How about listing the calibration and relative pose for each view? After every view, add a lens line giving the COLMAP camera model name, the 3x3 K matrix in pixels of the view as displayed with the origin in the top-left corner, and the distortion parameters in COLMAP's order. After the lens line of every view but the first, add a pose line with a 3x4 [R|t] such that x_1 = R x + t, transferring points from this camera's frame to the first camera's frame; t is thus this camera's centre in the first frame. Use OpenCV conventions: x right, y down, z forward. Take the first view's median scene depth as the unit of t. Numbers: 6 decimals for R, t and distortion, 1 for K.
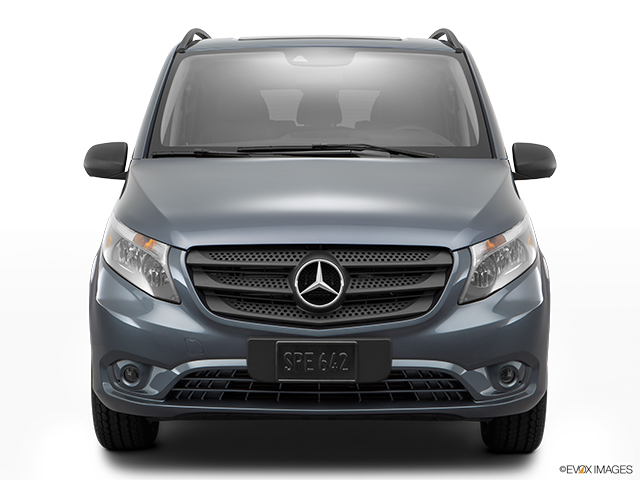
lens RADIAL K [[1378.1, 0, 317.9], [0, 1378.1, 239.5], [0, 0, 1]] dist [0.176306, 0.000000]
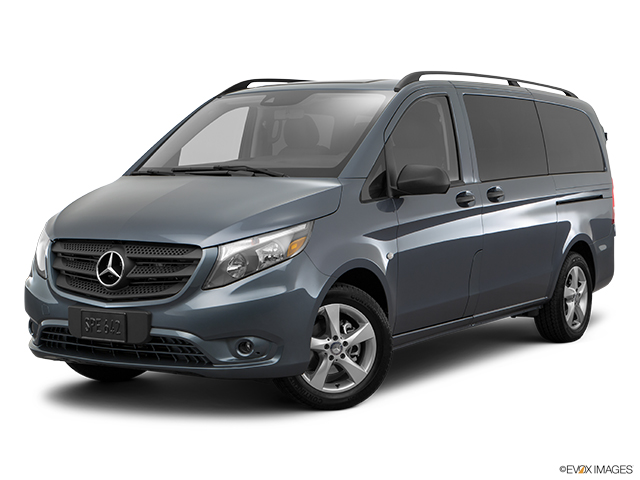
lens RADIAL K [[1259.5, 0, 319.2], [0, 1259.5, 239.1], [0, 0, 1]] dist [0.298603, 0.000000]
pose [[0.837118, 0.028618, -0.546273, 0.855276], [-0.030548, 0.999518, 0.005551, -0.010759], [0.546168, 0.012040, 0.837589, 0.058319]]
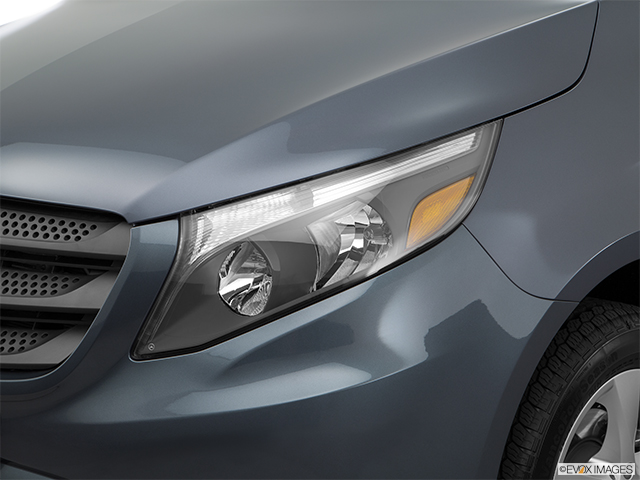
lens RADIAL K [[1378.1, 0, 321.8], [0, 1378.1, 239.9], [0, 0, 1]] dist [0.176306, 0.000000]
pose [[0.729548, 0.100788, -0.676463, 0.418511], [-0.009393, 0.990465, 0.137442, -0.044051], [0.683865, -0.093916, 0.723539, 0.754009]]
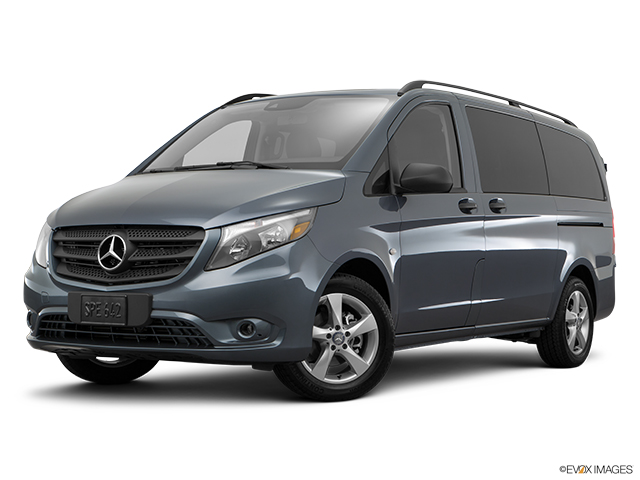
lens RADIAL K [[1259.5, 0, 321.3], [0, 1259.5, 235.0], [0, 0, 1]] dist [0.298603, 0.000000]
pose [[0.840154, -0.006050, -0.542313, 0.846579], [-0.041761, 0.996247, -0.075811, 0.100149], [0.540737, 0.086340, 0.836749, 0.063819]]
